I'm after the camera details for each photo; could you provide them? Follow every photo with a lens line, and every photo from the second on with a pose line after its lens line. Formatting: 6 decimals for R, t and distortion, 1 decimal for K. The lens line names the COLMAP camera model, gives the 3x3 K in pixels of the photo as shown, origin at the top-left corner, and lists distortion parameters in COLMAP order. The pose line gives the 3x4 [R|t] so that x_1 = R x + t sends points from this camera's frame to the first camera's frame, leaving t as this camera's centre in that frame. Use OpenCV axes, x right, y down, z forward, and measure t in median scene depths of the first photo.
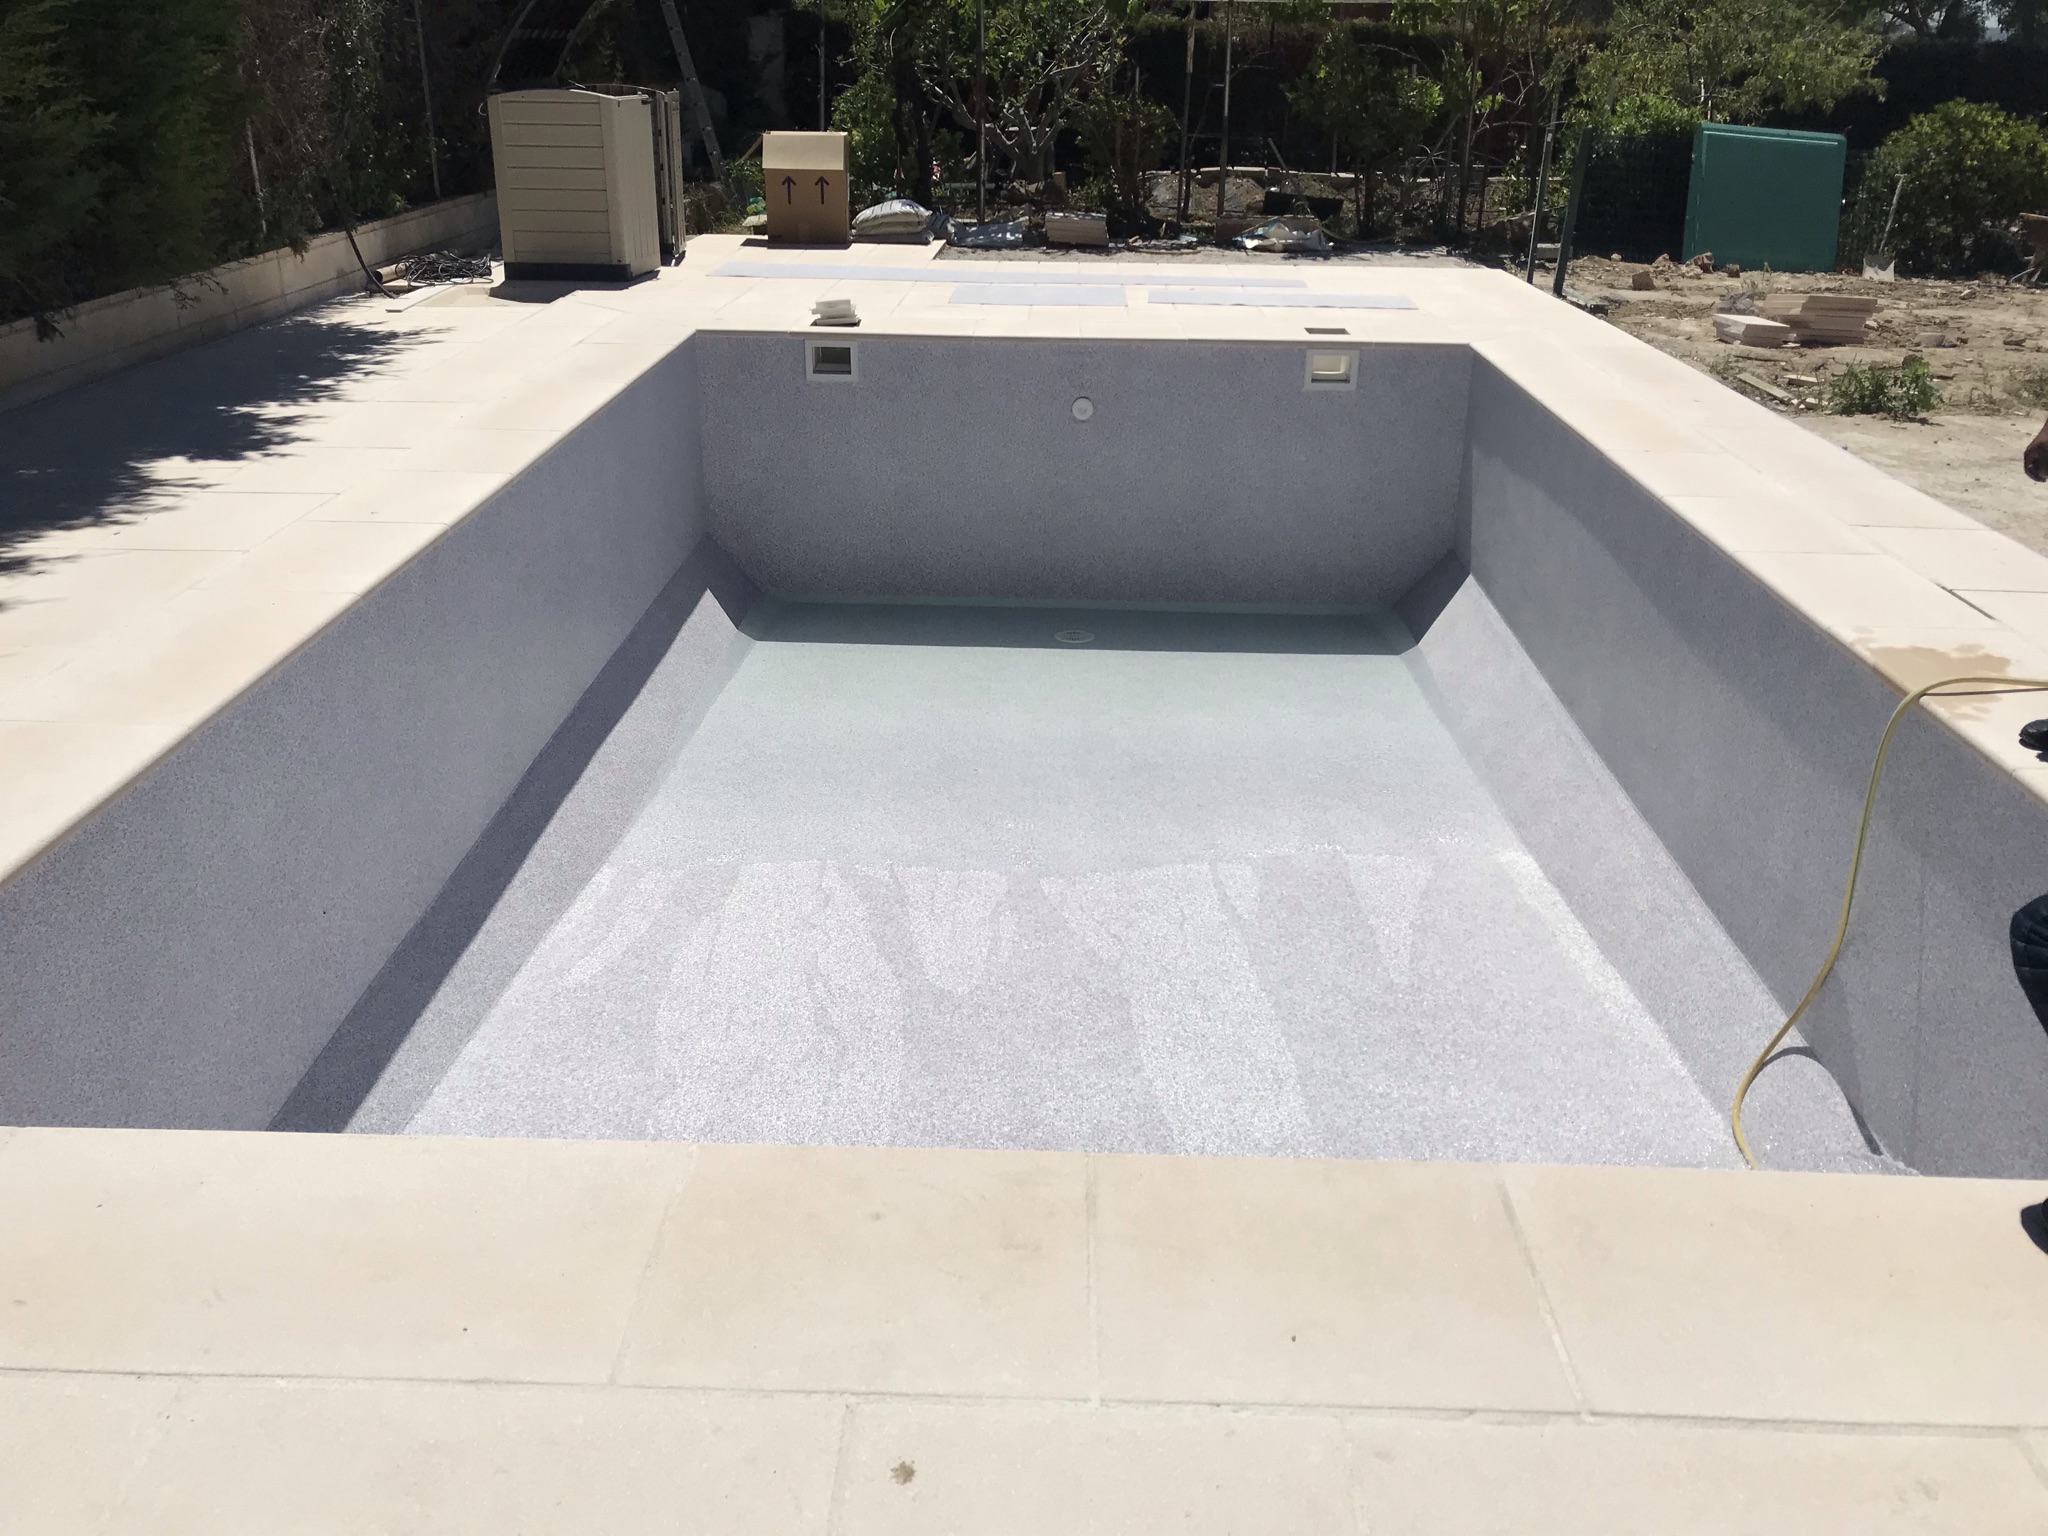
lens RADIAL K [[1673.1, 0, 1031.3], [0, 1673.1, 778.7], [0, 0, 1]] dist [0.026016, -0.031863]
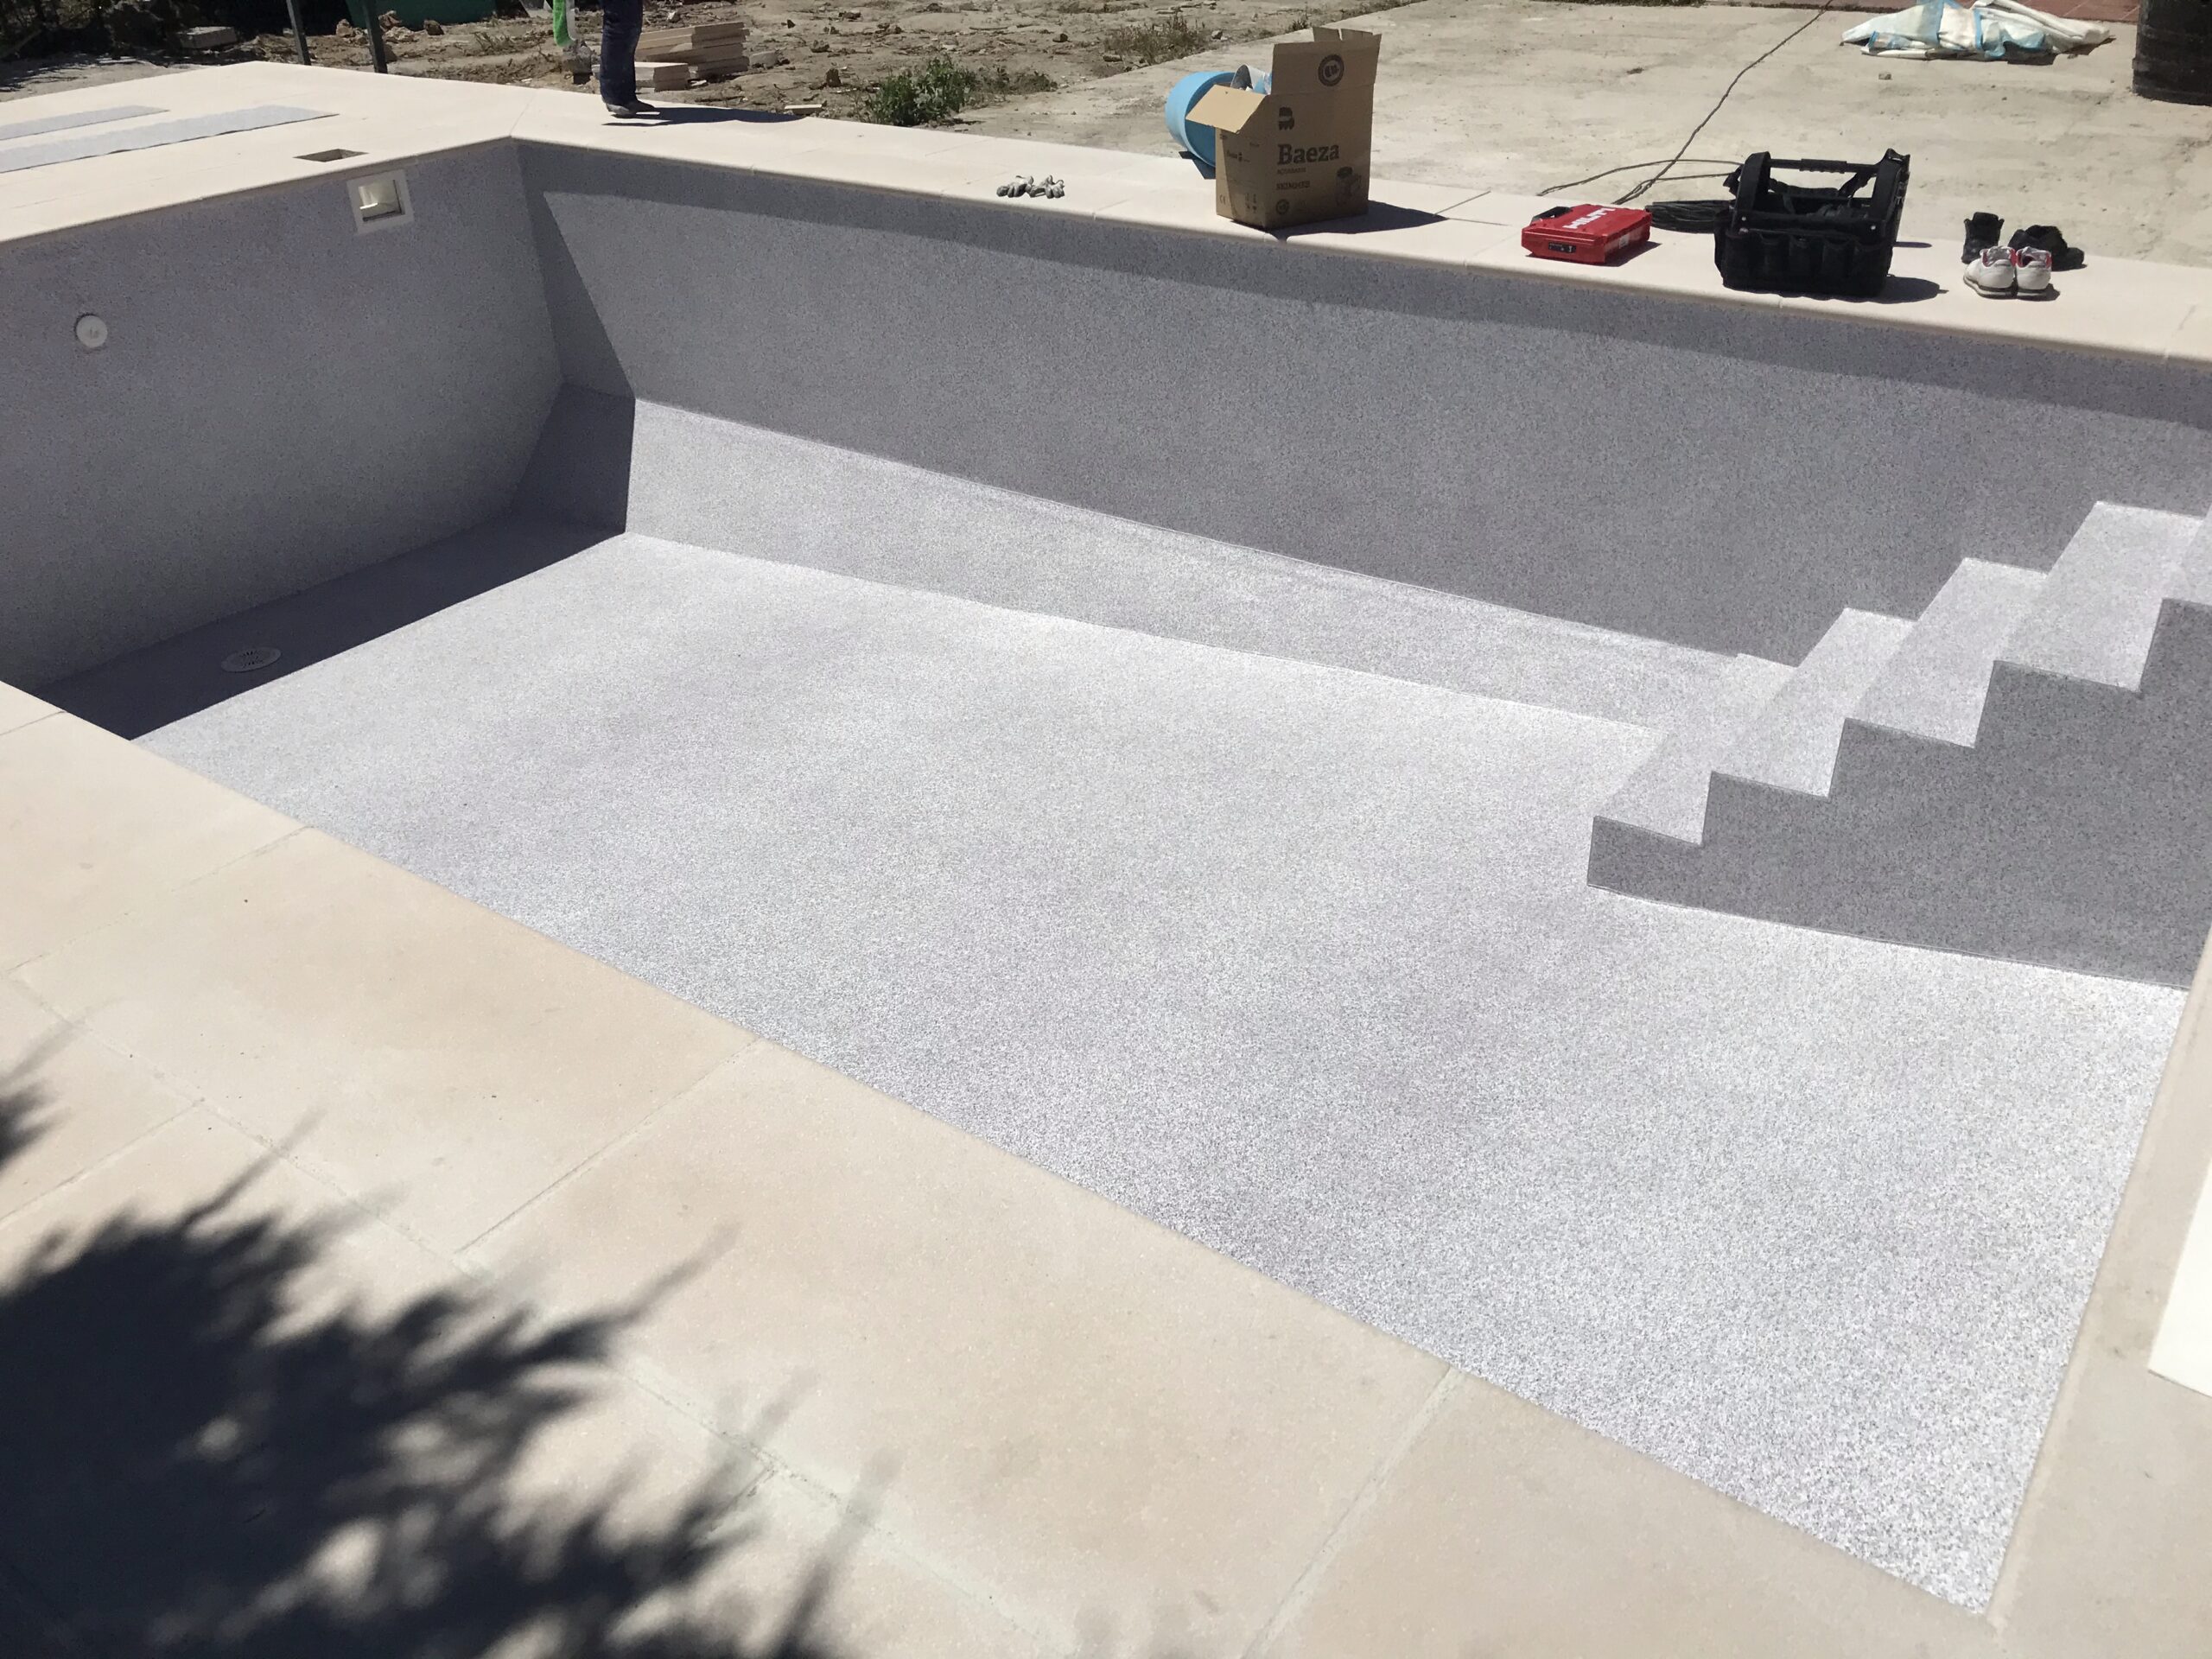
lens RADIAL K [[1807.1, 0, 1112.5], [0, 1807.1, 831.5], [0, 0, 1]] dist [0.026016, -0.031863]
pose [[0.552835, -0.453698, 0.698950, -0.355972], [0.368374, 0.885435, 0.283383, -0.095931], [-0.747445, 0.100811, 0.656630, 0.212416]]
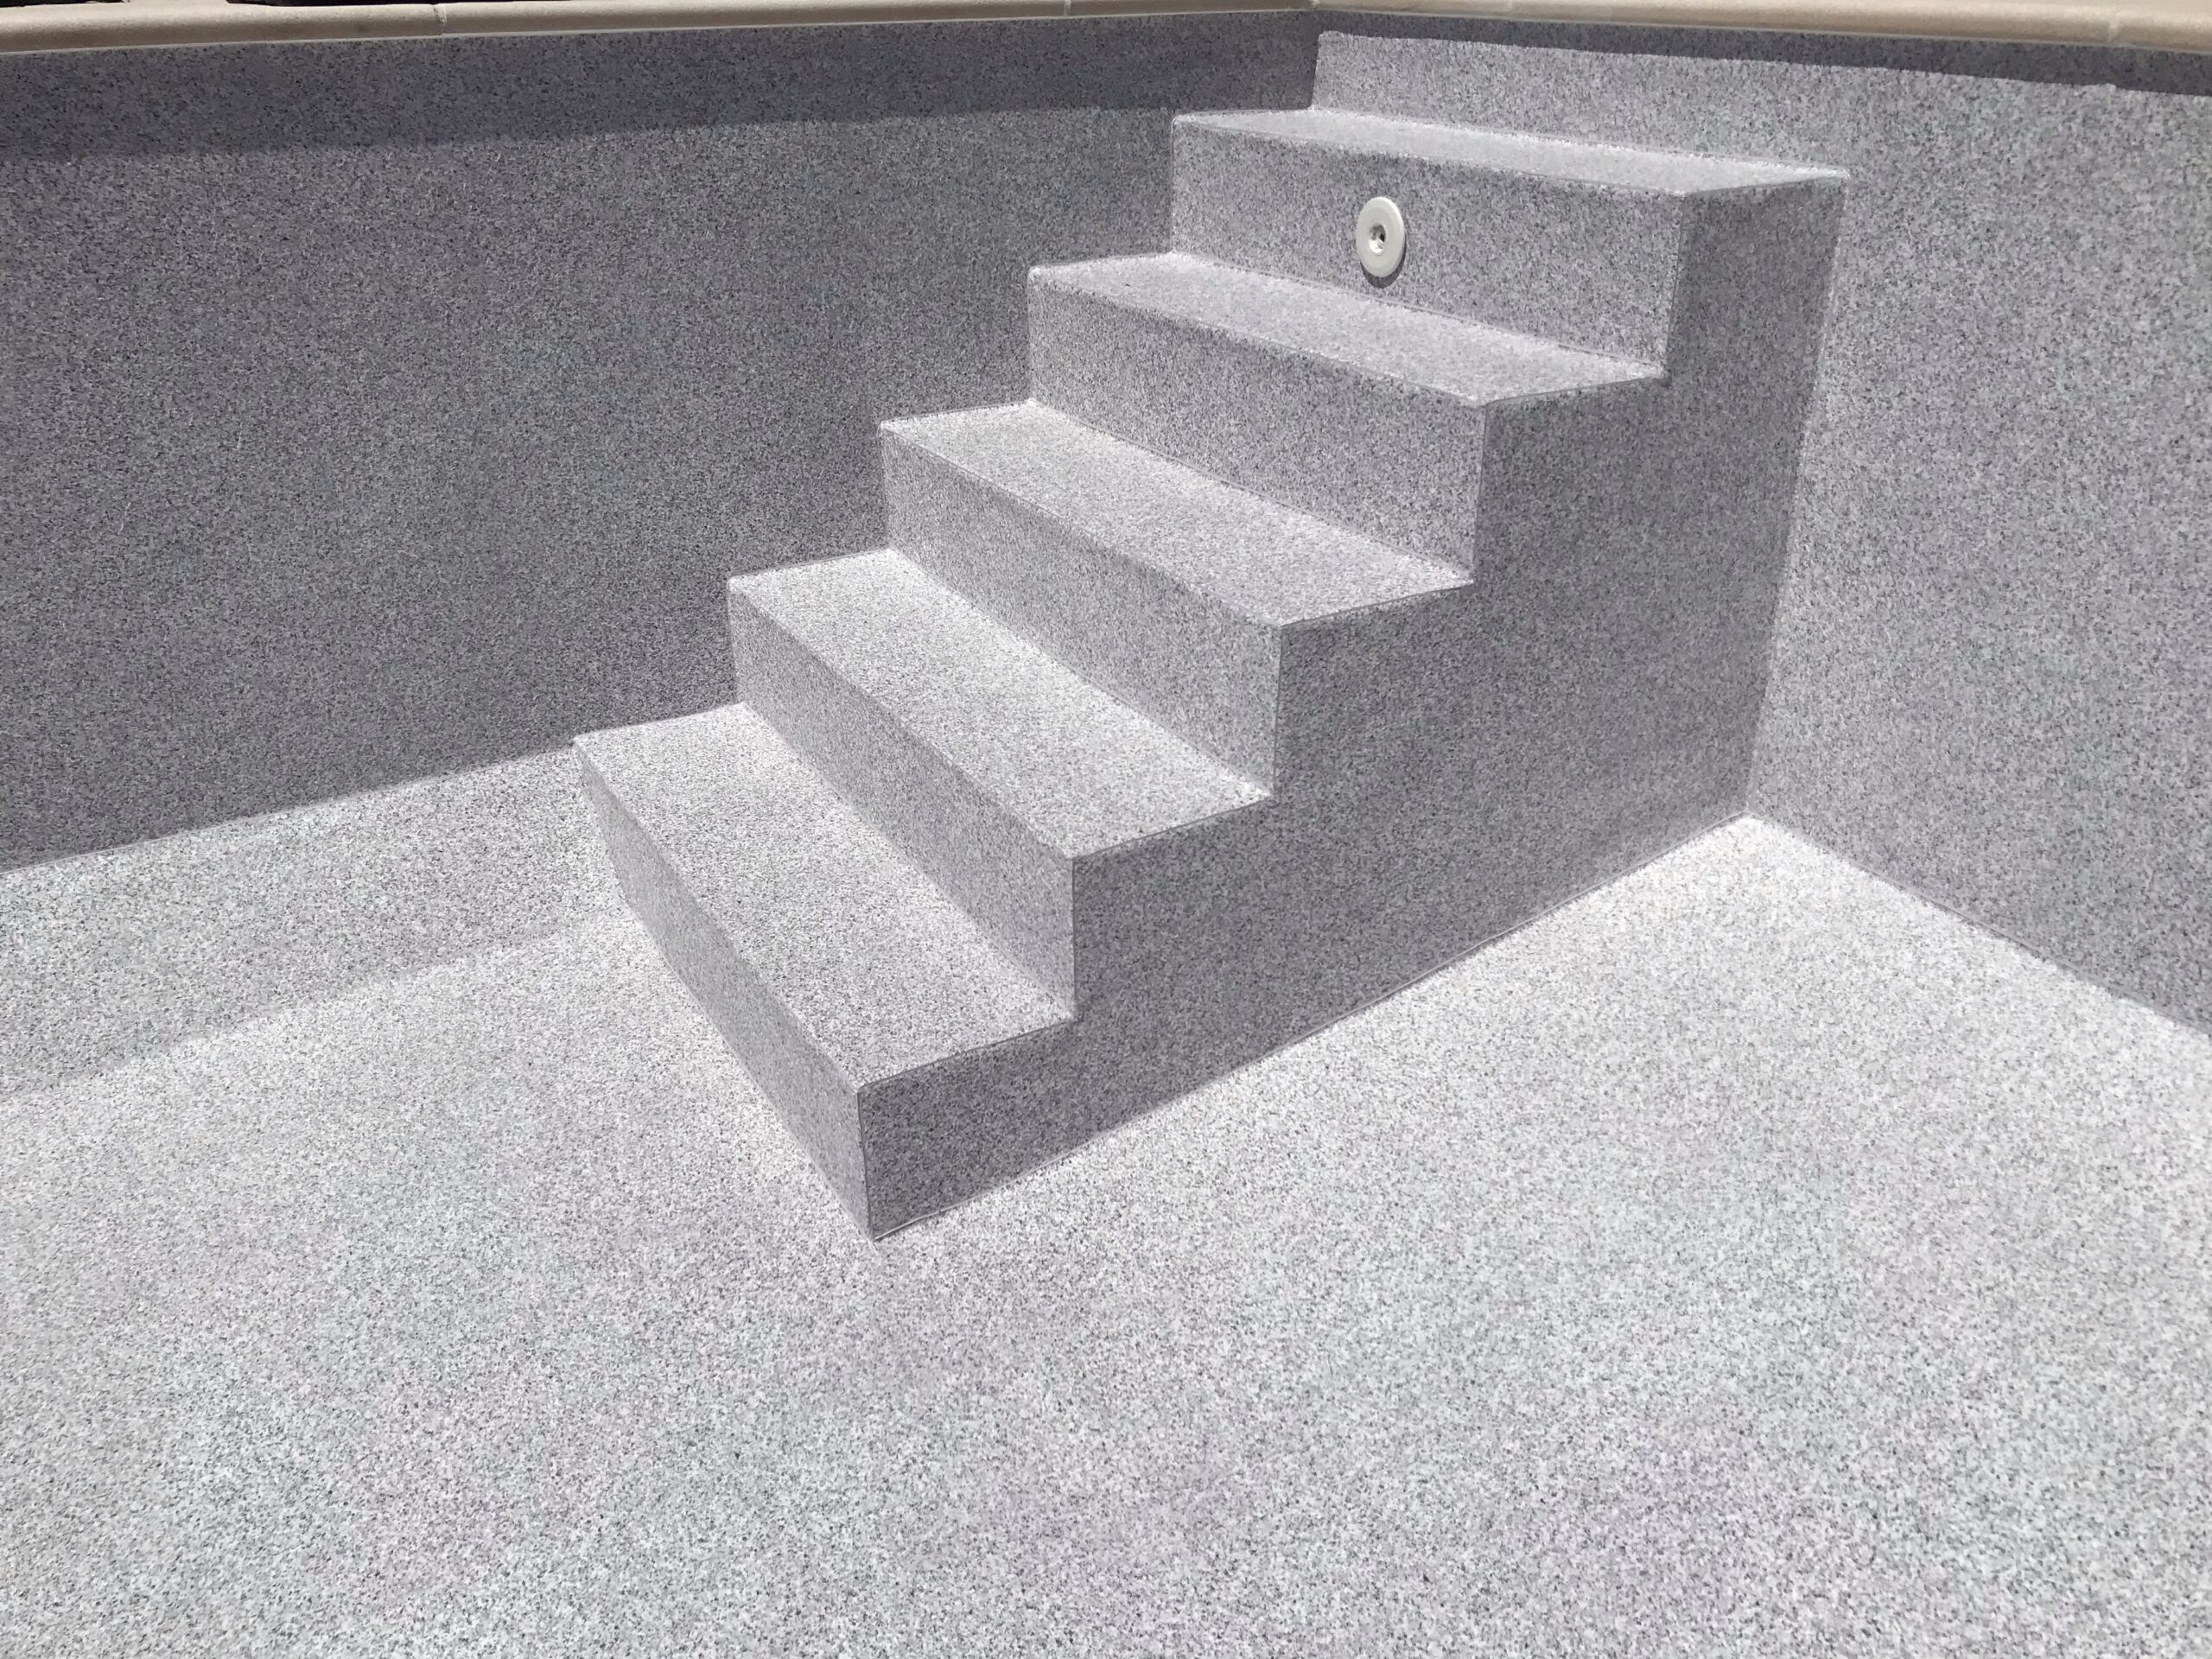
lens RADIAL K [[1807.1, 0, 1103.3], [0, 1807.1, 821.5], [0, 0, 1]] dist [0.026016, -0.031863]
pose [[-0.520806, -0.384850, 0.762005, -0.070102], [0.348362, 0.719103, 0.601278, -0.045368], [-0.779362, 0.578603, -0.240446, 0.475470]]
